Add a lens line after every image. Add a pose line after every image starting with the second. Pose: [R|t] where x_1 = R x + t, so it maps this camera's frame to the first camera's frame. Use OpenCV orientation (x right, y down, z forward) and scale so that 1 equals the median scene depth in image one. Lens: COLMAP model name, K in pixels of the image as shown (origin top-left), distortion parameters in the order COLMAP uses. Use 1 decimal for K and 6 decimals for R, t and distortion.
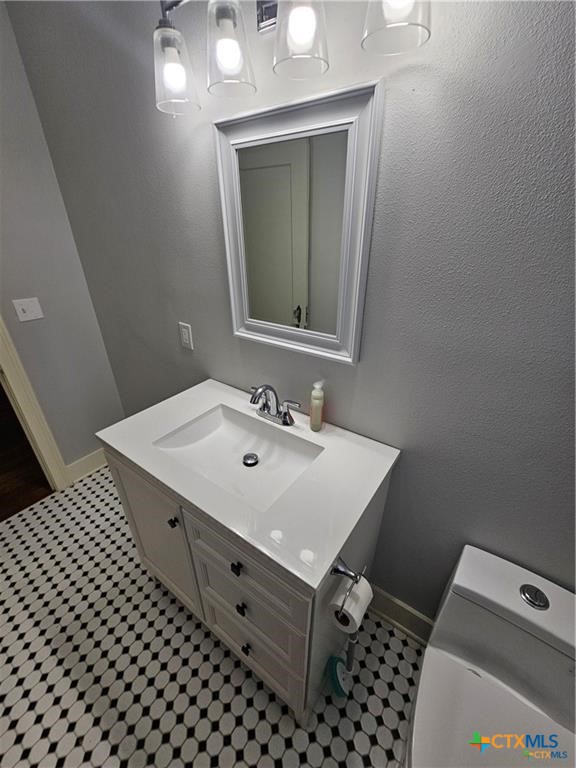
lens RADIAL K [[317.0, 0, 287.9], [0, 317.0, 379.9], [0, 0, 1]] dist [-0.002385, 0.000454]
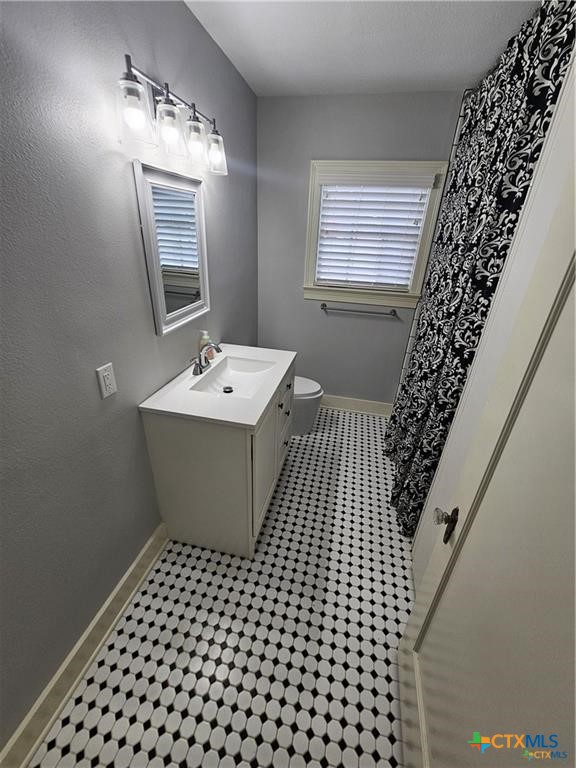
lens RADIAL K [[317.0, 0, 286.8], [0, 317.0, 386.0], [0, 0, 1]] dist [-0.002385, 0.000454]
pose [[-0.388626, -0.411019, 0.824641, -1.339900], [0.394612, 0.734511, 0.552064, -0.451571], [-0.832617, 0.539960, -0.123257, 0.831746]]
